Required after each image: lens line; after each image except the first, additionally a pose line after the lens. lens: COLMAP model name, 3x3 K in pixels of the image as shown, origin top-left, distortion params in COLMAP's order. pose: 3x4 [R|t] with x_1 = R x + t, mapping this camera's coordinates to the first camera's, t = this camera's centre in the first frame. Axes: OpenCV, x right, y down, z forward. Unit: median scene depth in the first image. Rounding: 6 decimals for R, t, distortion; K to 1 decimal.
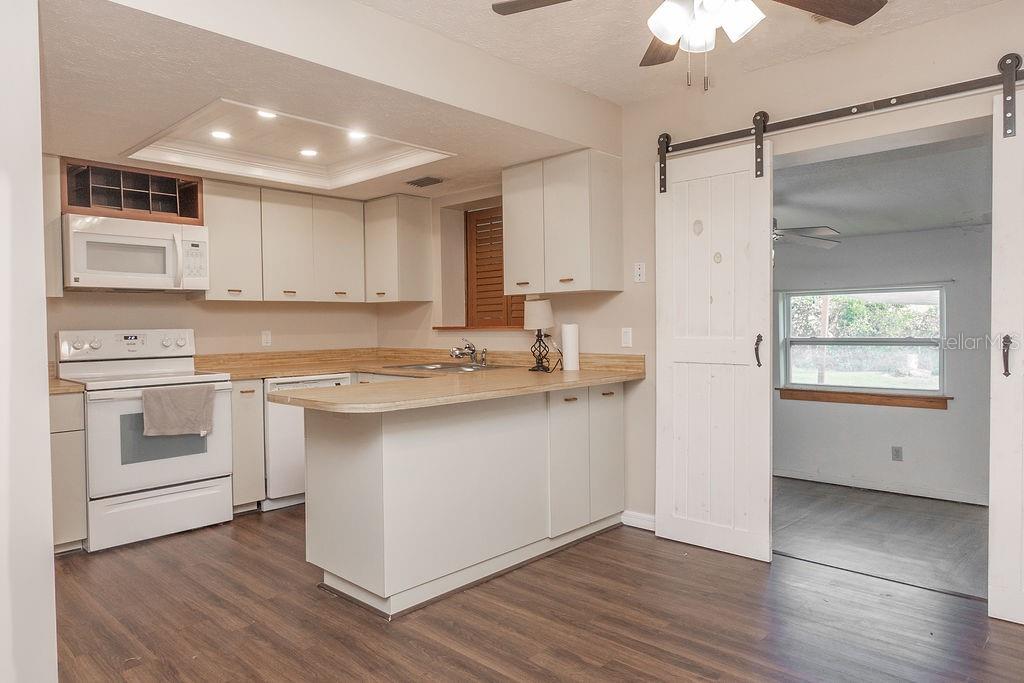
lens RADIAL K [[650.7, 0, 509.9], [0, 650.7, 338.6], [0, 0, 1]] dist [0.000491, 0.001648]
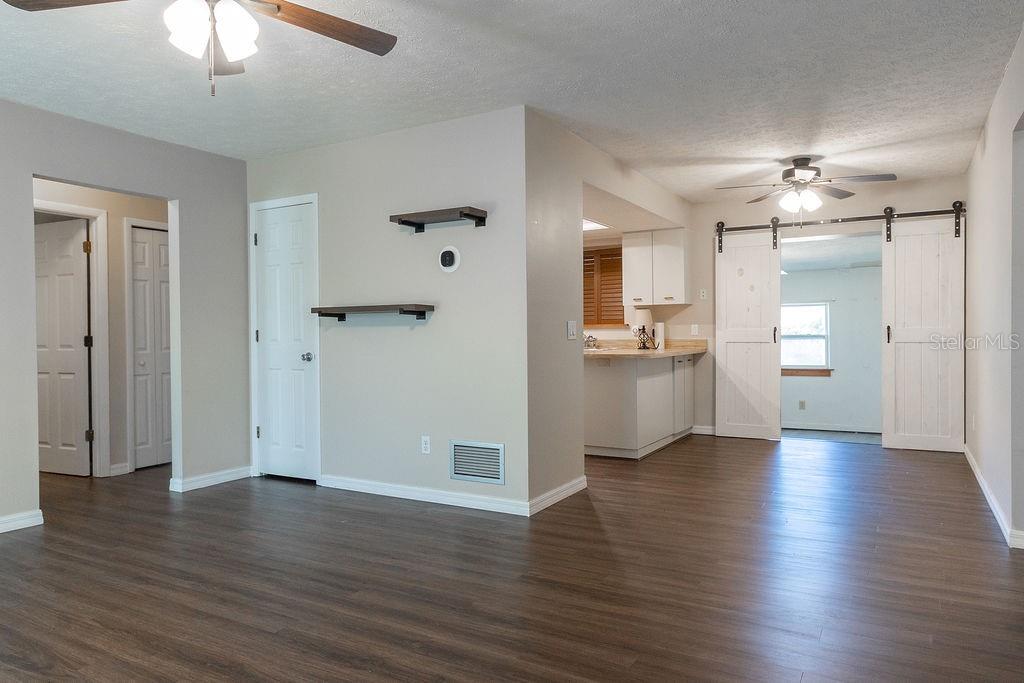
lens RADIAL K [[650.7, 0, 509.9], [0, 650.7, 338.6], [0, 0, 1]] dist [0.000491, 0.001648]
pose [[0.975605, 0.001980, 0.219524, -0.666414], [0.001480, 0.999877, -0.015596, 0.046054], [-0.219528, 0.015540, 0.975482, -0.607391]]
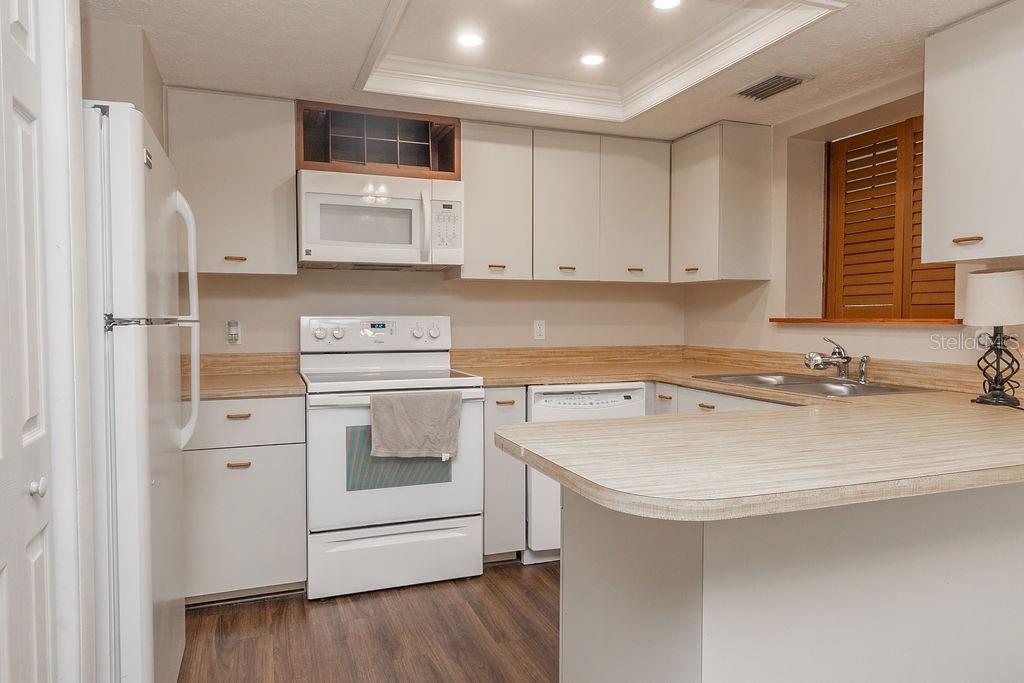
lens RADIAL K [[650.7, 0, 509.9], [0, 650.7, 338.6], [0, 0, 1]] dist [0.000491, 0.001648]
pose [[0.898344, 0.029570, -0.438296, -0.077450], [-0.022723, 0.999524, 0.020860, -0.006022], [0.438705, -0.008780, 0.898588, 0.336774]]
